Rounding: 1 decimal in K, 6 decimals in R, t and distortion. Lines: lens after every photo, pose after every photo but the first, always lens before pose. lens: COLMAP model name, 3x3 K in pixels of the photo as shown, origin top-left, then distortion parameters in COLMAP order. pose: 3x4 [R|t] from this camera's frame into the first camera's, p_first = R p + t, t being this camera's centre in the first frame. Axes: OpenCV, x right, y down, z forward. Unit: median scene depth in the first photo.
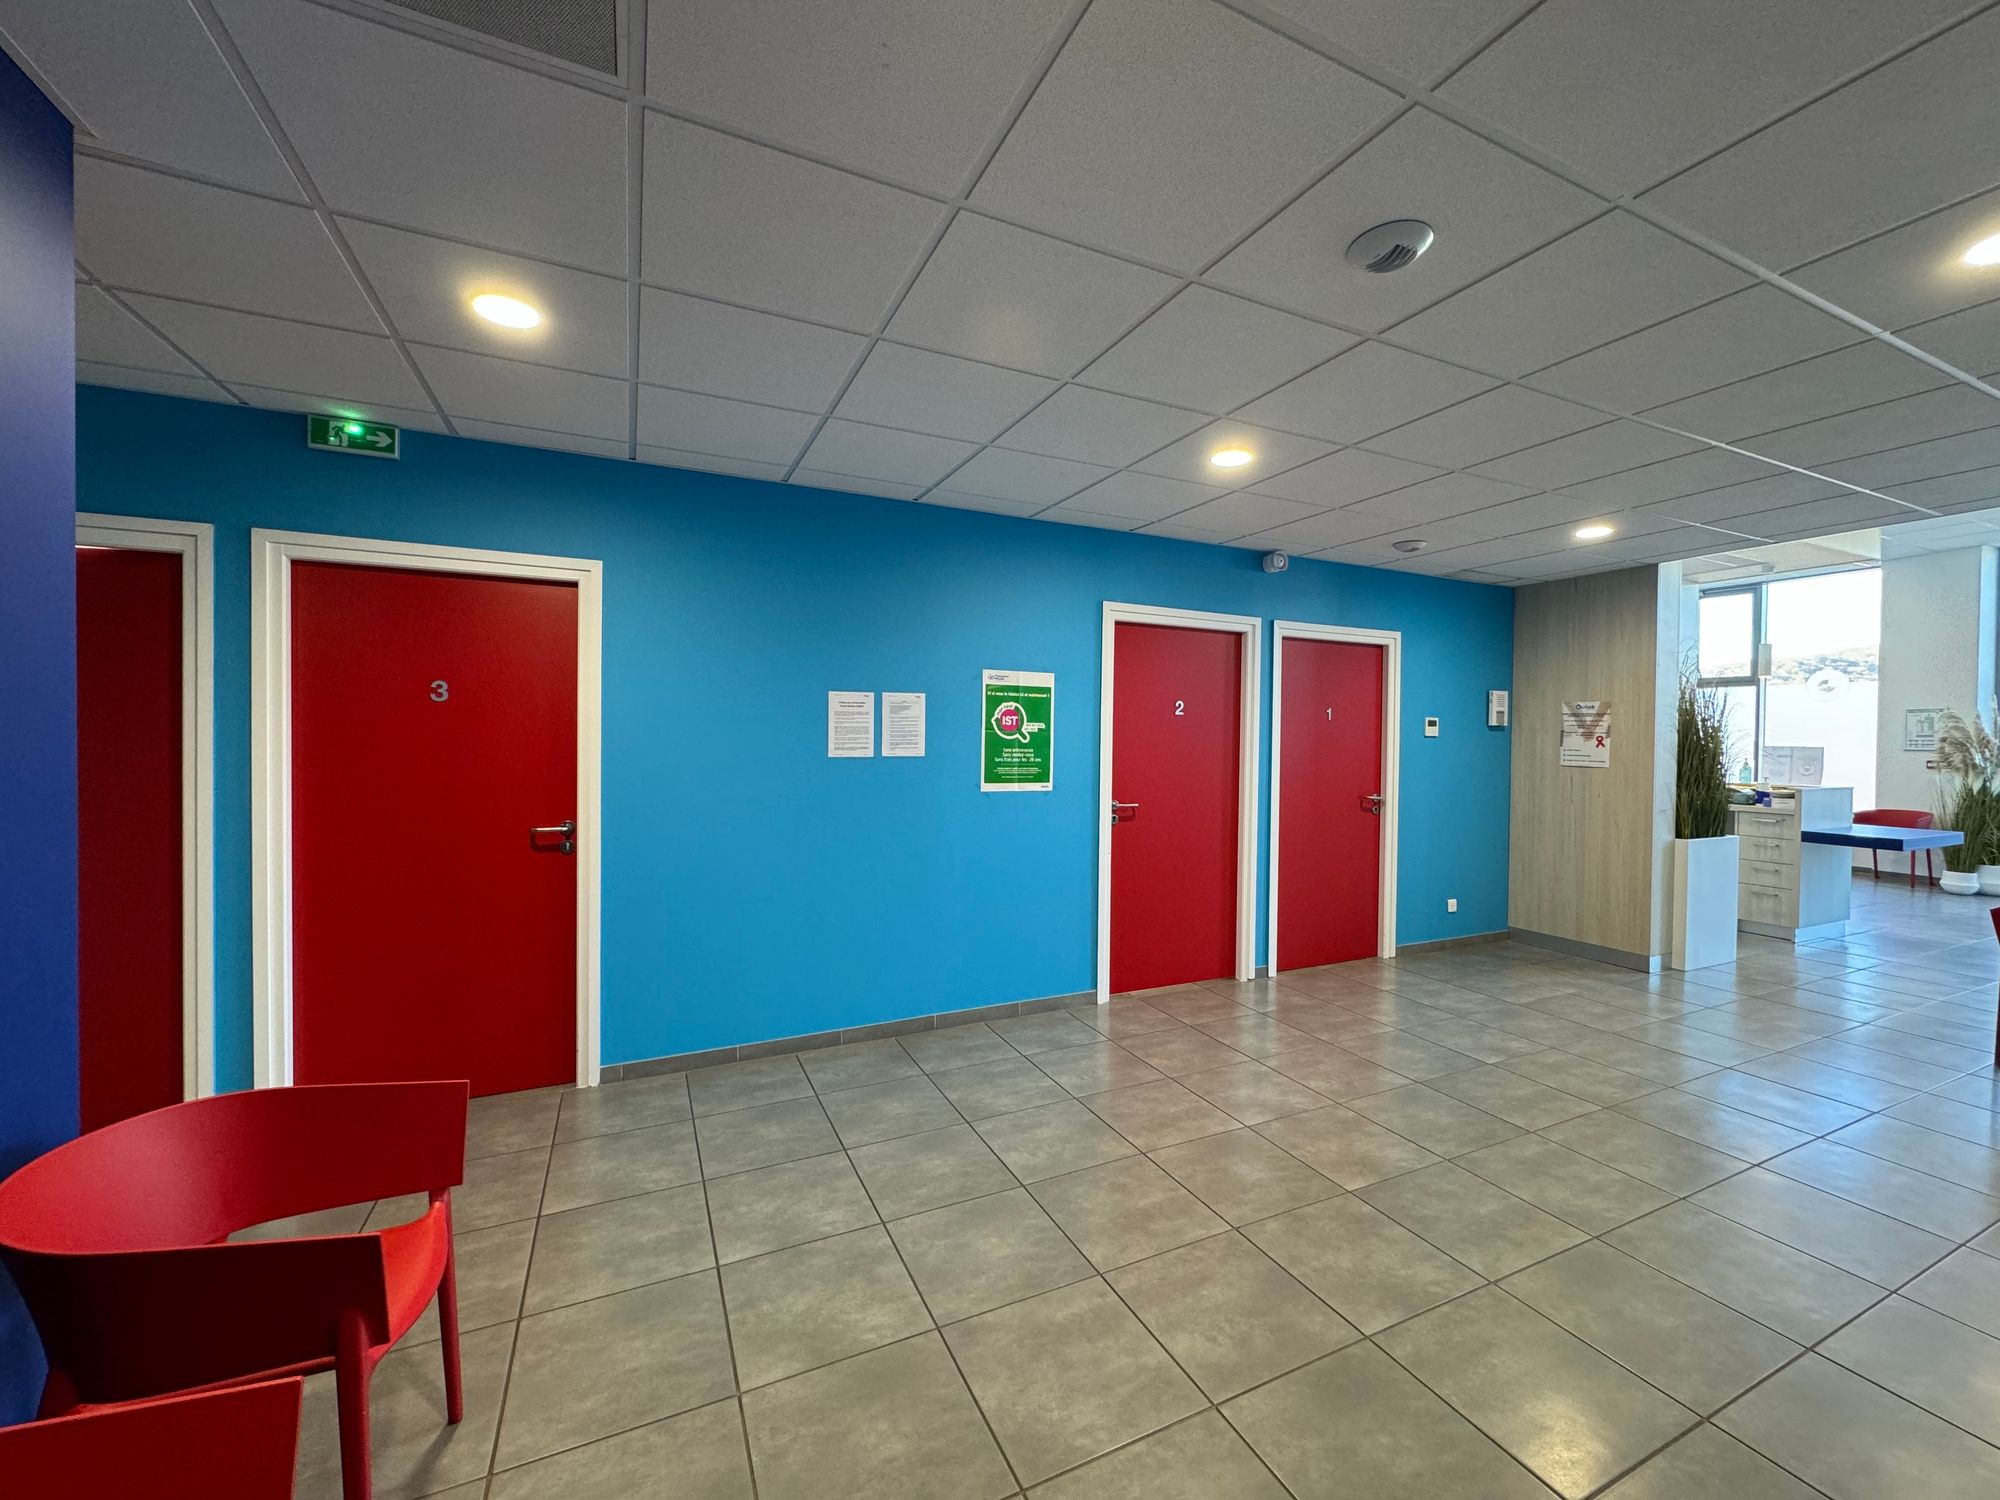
lens RADIAL K [[797.1, 0, 994.2], [0, 797.1, 746.0], [0, 0, 1]] dist [-0.000229, 0.000020]
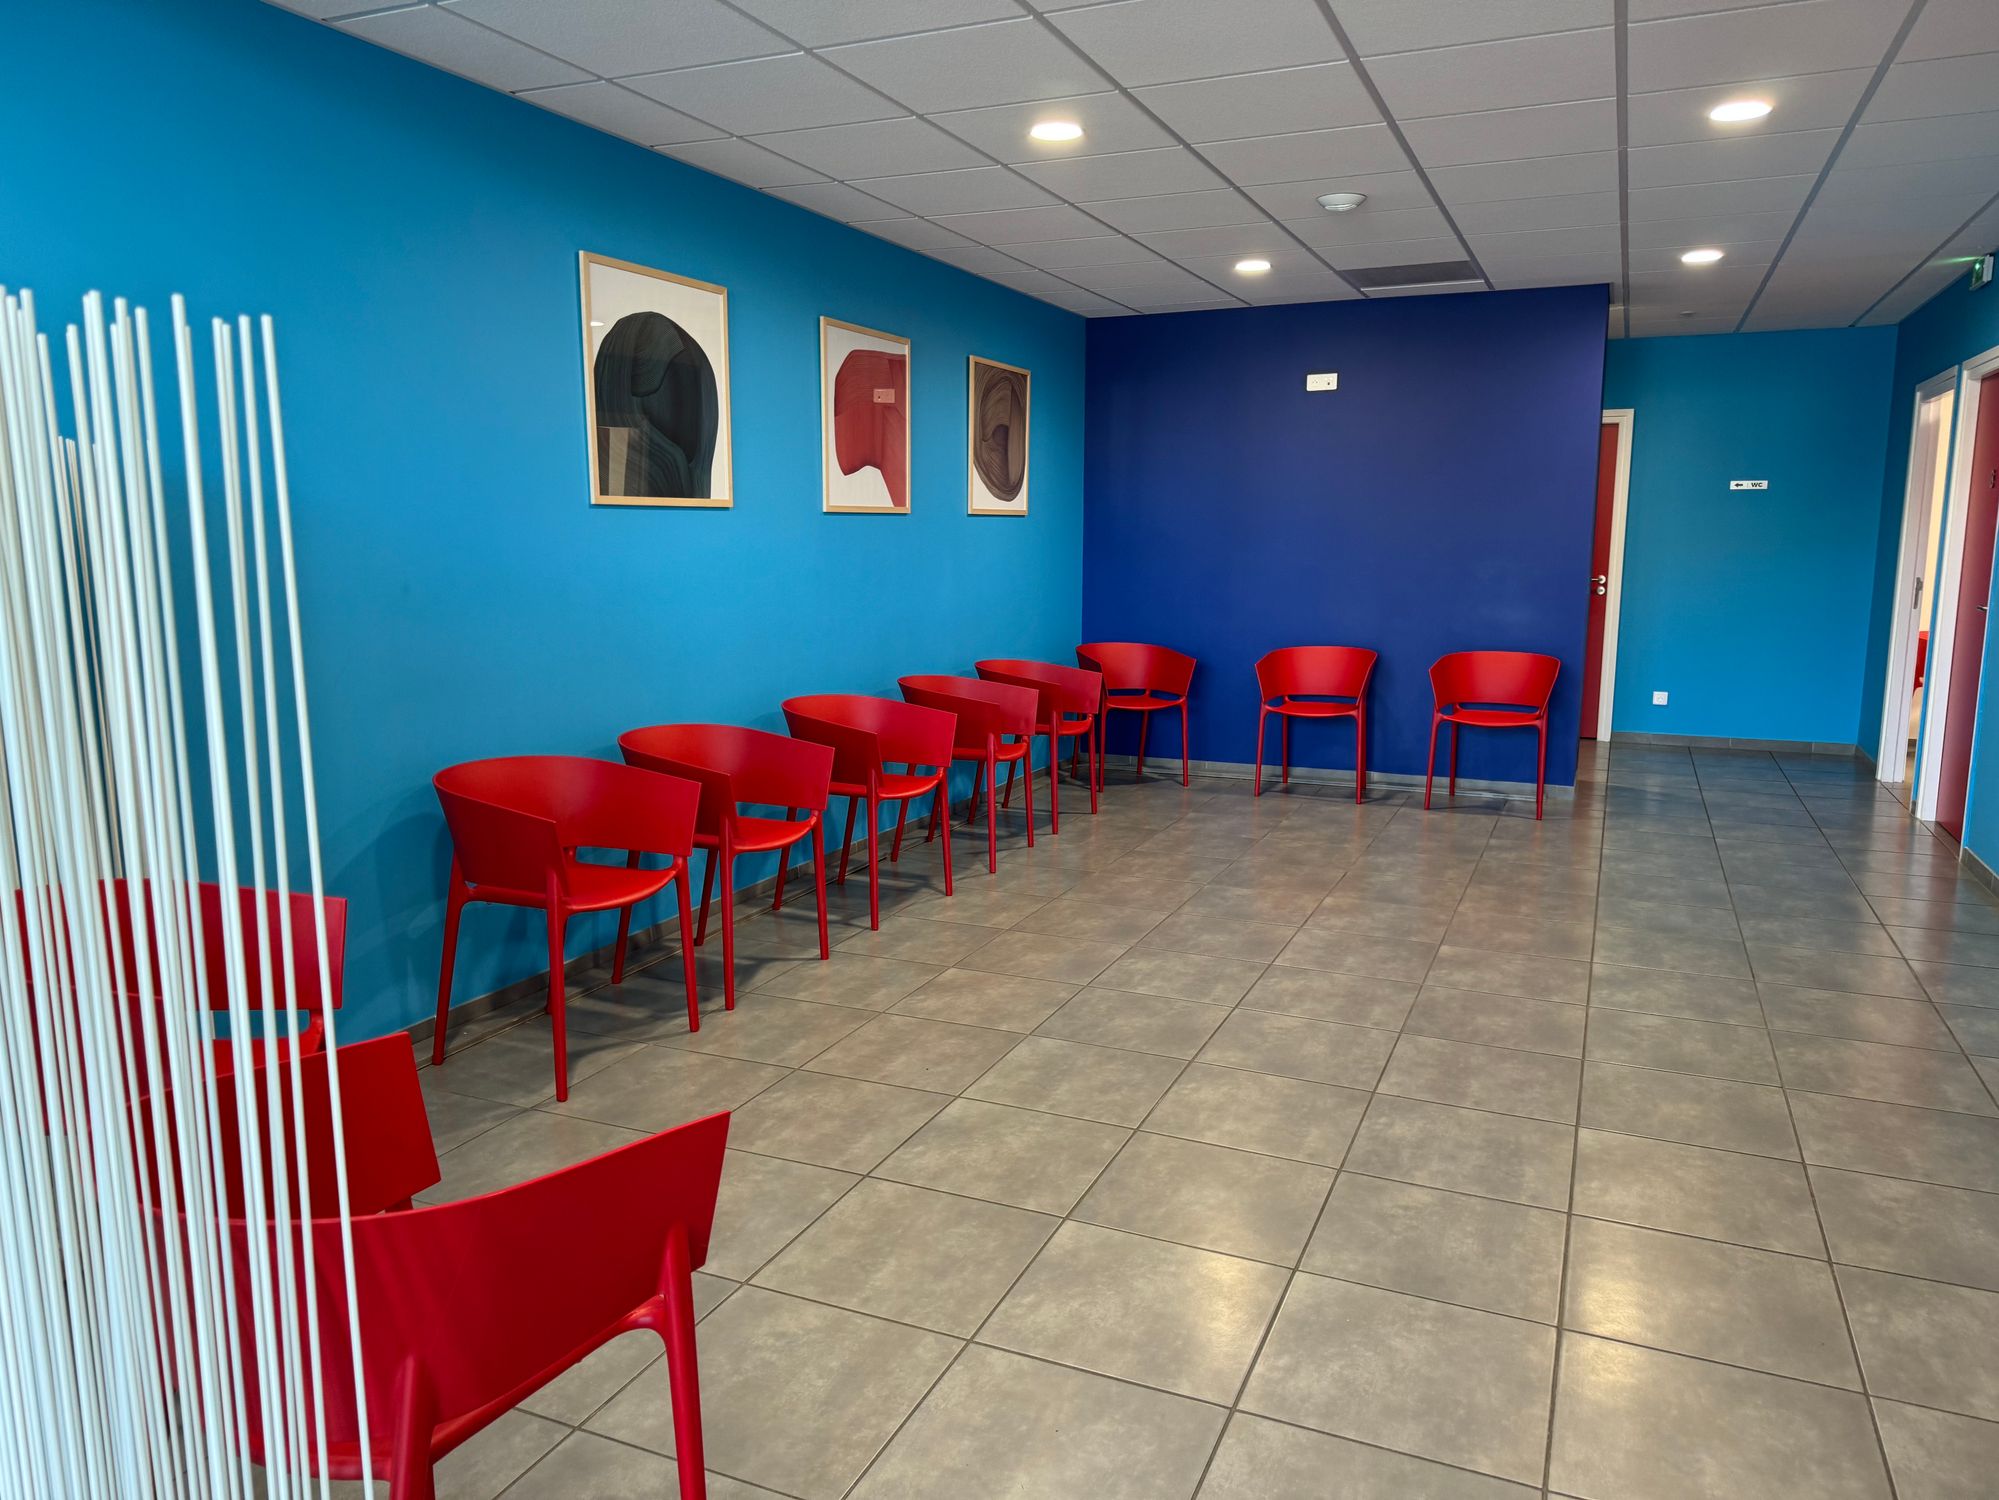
lens RADIAL K [[1418.2, 0, 996.5], [0, 1418.2, 752.1], [0, 0, 1]] dist [-0.003838, -0.003212]
pose [[-0.746181, 0.098651, -0.658393, 1.805614], [-0.014710, 0.986276, 0.164451, 0.012378], [0.665581, 0.132395, -0.734489, 1.688898]]
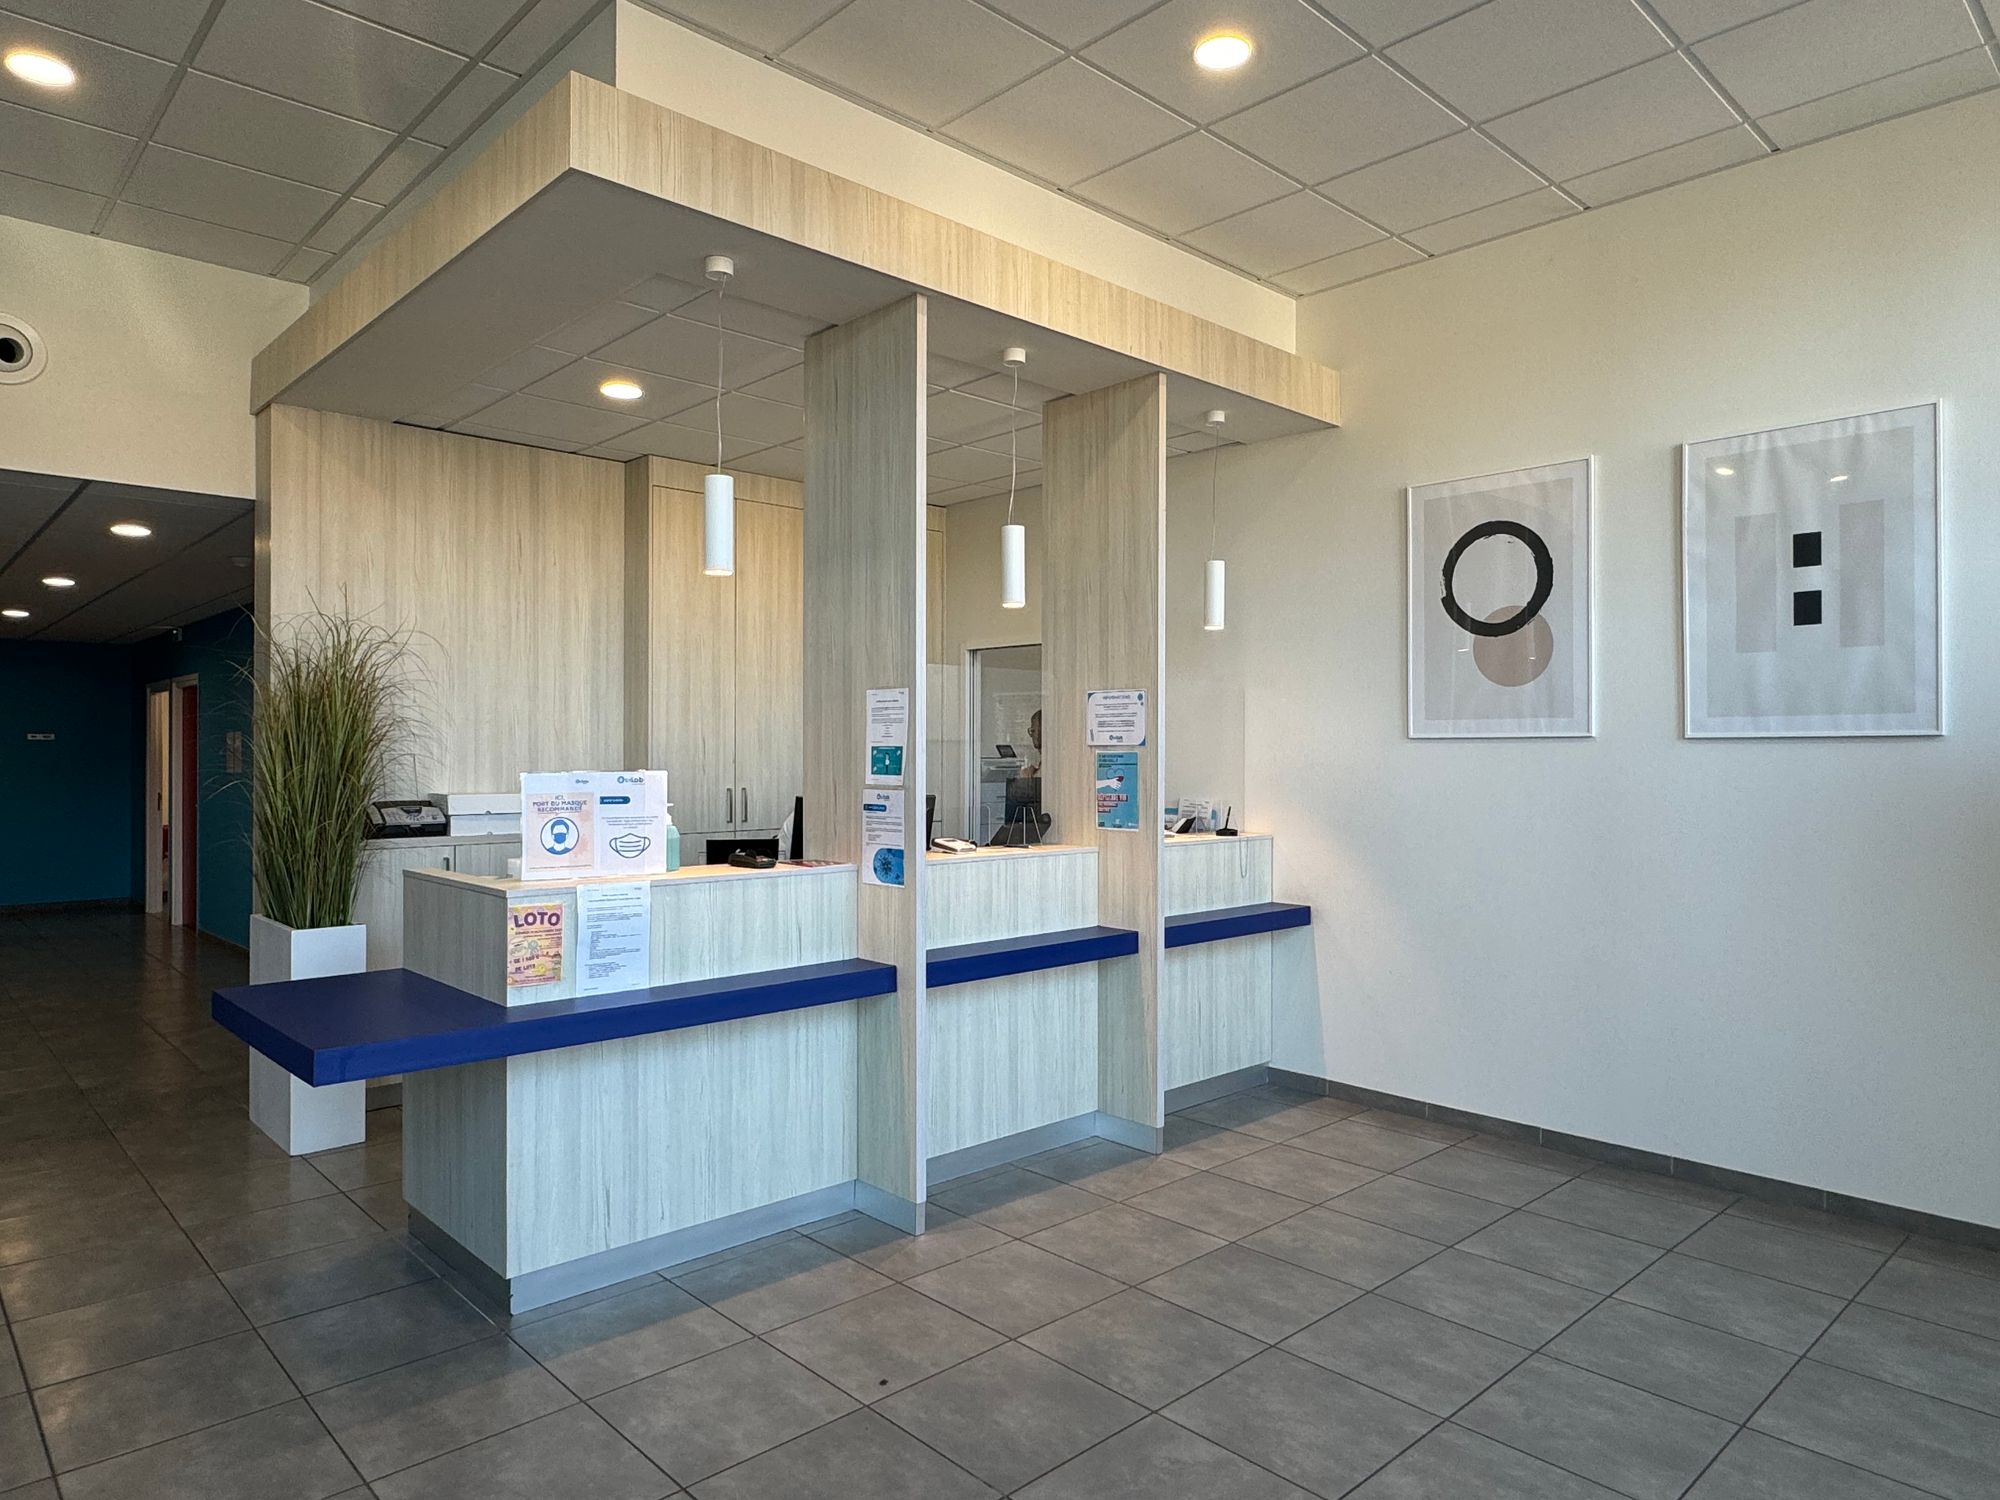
lens RADIAL K [[1245.2, 0, 996.8], [0, 1245.2, 751.2], [0, 0, 1]] dist [-0.004943, -0.001405]
pose [[0.321033, -0.016006, -0.946933, 2.555333], [-0.008128, 0.999774, -0.019655, 0.018099], [0.947033, 0.014006, 0.320831, 1.891447]]
